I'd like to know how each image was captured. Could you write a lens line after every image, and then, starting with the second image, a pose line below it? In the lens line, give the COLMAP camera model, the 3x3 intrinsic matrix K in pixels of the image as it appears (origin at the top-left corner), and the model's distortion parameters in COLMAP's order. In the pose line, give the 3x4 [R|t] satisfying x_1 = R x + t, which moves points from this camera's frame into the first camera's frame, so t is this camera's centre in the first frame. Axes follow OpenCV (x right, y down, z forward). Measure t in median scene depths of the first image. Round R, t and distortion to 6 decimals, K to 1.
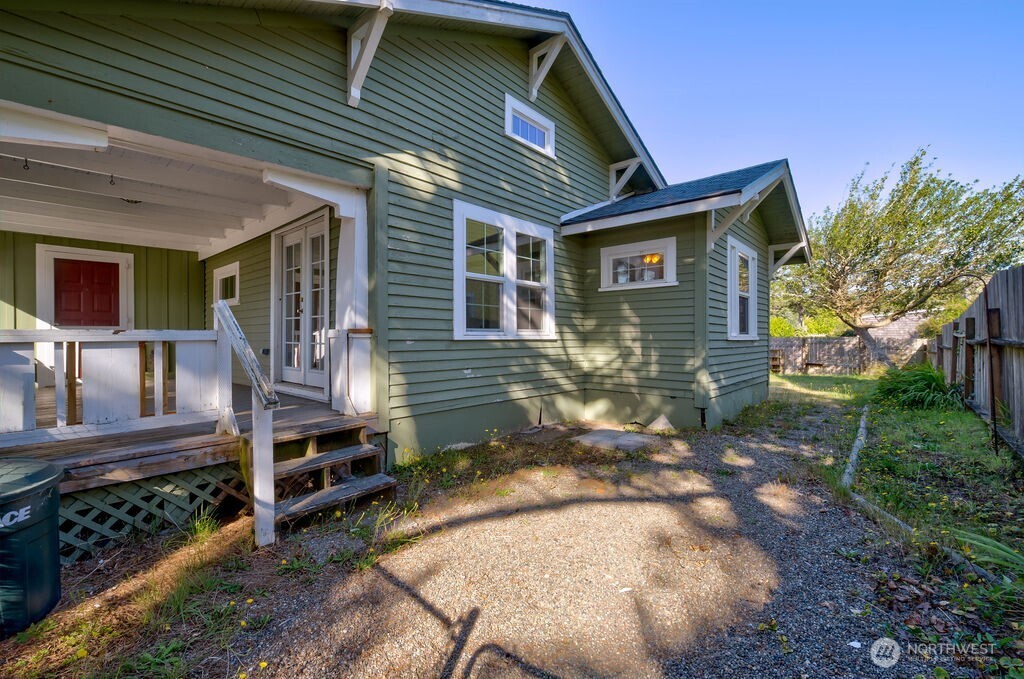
lens RADIAL K [[432.2, 0, 516.2], [0, 432.2, 339.5], [0, 0, 1]] dist [-0.001441, -0.000023]
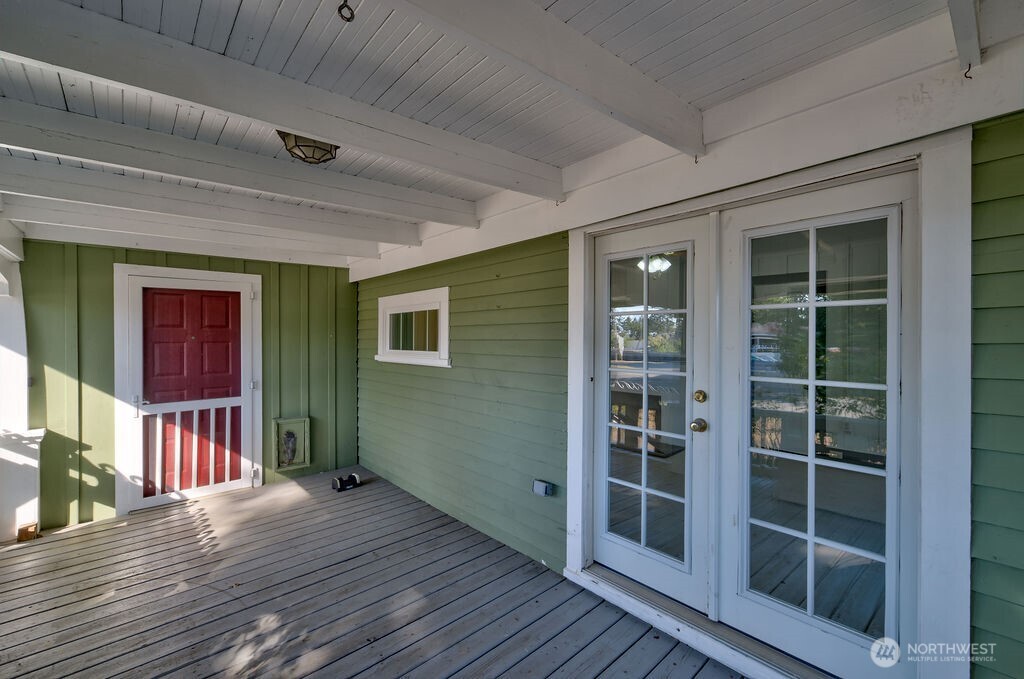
lens RADIAL K [[429.7, 0, 517.2], [0, 429.7, 339.7], [0, 0, 1]] dist [-0.001312, -0.001165]
pose [[0.992337, 0.000433, -0.123557, -0.463899], [-0.000362, 1.000000, 0.000595, -0.110078], [0.123557, -0.000546, 0.992337, 0.454592]]
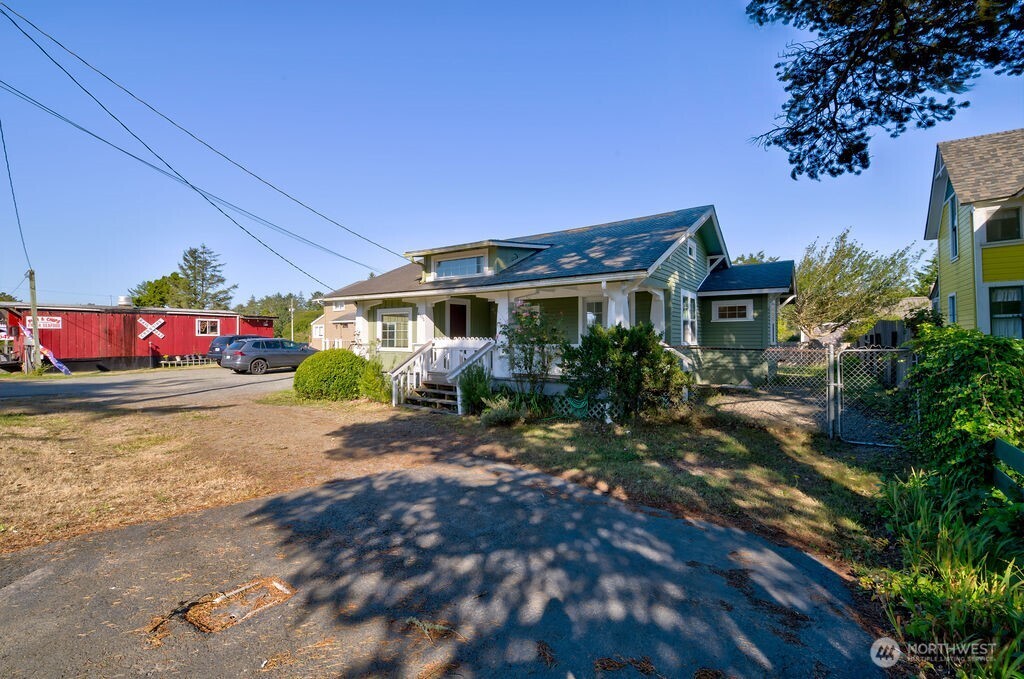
lens RADIAL K [[432.2, 0, 516.2], [0, 432.2, 339.5], [0, 0, 1]] dist [-0.001441, -0.000023]
pose [[0.994119, -0.000343, 0.108296, -0.910138], [0.000957, 0.999984, -0.005614, -0.015132], [-0.108293, 0.005684, 0.994103, -0.915378]]
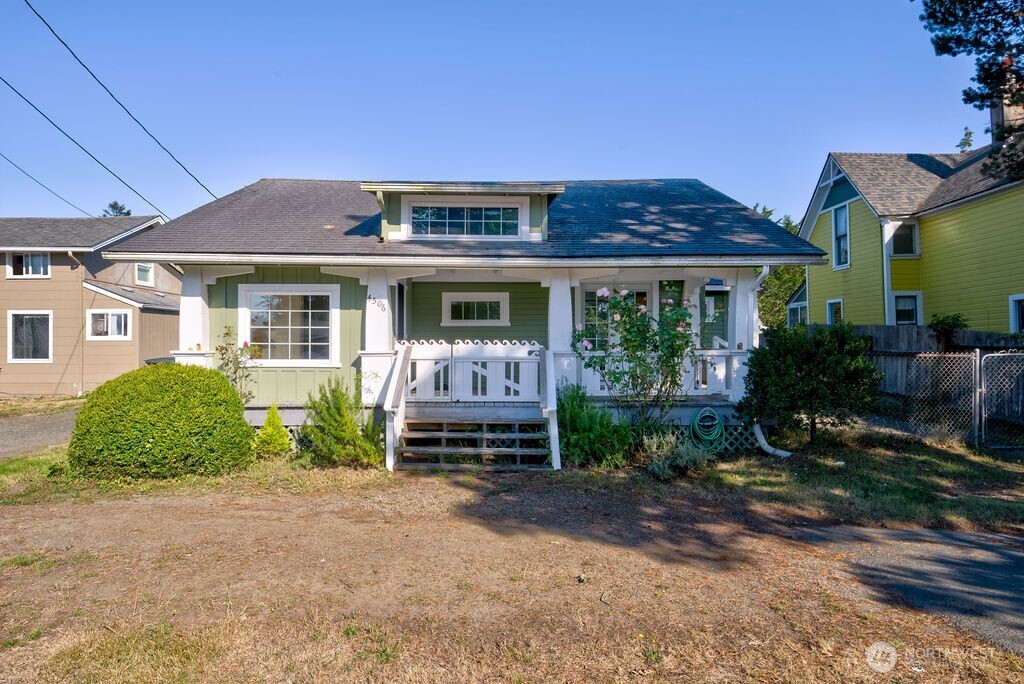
lens RADIAL K [[610.5, 0, 512.1], [0, 610.5, 341.8], [0, 0, 1]] dist [0.002391, 0.000980]
pose [[0.756776, 0.002933, 0.653668, -1.738422], [0.003820, 0.999953, -0.008909, -0.017005], [-0.653663, 0.009239, 0.756729, -0.375880]]
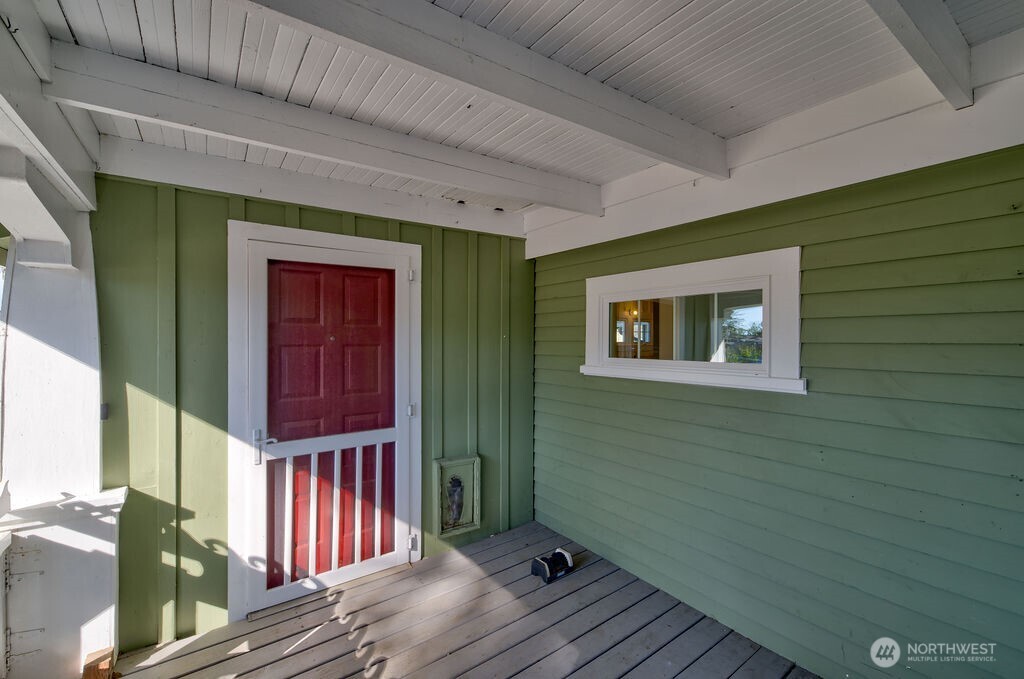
lens RADIAL K [[432.2, 0, 516.2], [0, 432.2, 339.5], [0, 0, 1]] dist [-0.001441, -0.000023]
pose [[0.974650, 0.002901, -0.223717, -0.722938], [-0.003484, 0.999991, -0.002212, -0.111173], [0.223709, 0.002935, 0.974652, 0.637013]]
